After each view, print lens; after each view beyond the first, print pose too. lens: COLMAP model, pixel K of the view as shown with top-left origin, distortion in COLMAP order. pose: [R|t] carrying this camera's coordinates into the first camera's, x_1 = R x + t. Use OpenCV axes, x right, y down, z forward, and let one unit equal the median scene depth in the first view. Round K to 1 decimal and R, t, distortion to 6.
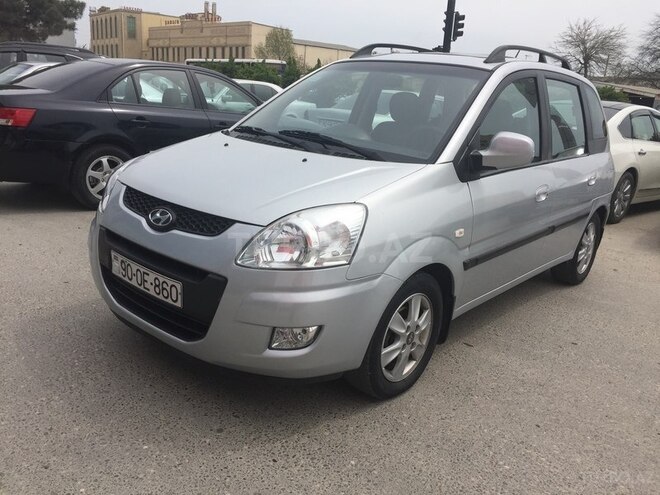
lens RADIAL K [[568.3, 0, 333.5], [0, 568.3, 249.0], [0, 0, 1]] dist [0.040908, -0.056179]
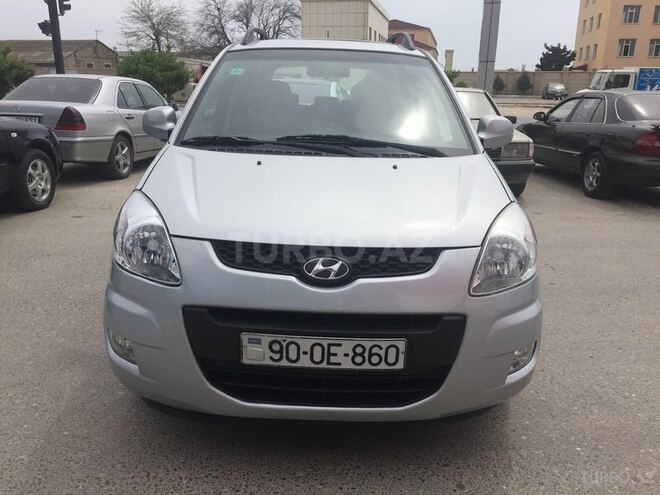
lens RADIAL K [[568.3, 0, 330.8], [0, 568.3, 250.8], [0, 0, 1]] dist [0.040908, -0.056179]
pose [[0.753944, -0.230346, 0.615232, -0.718529], [0.204113, 0.972299, 0.113900, -0.154825], [-0.624425, 0.039703, 0.780075, 0.381225]]
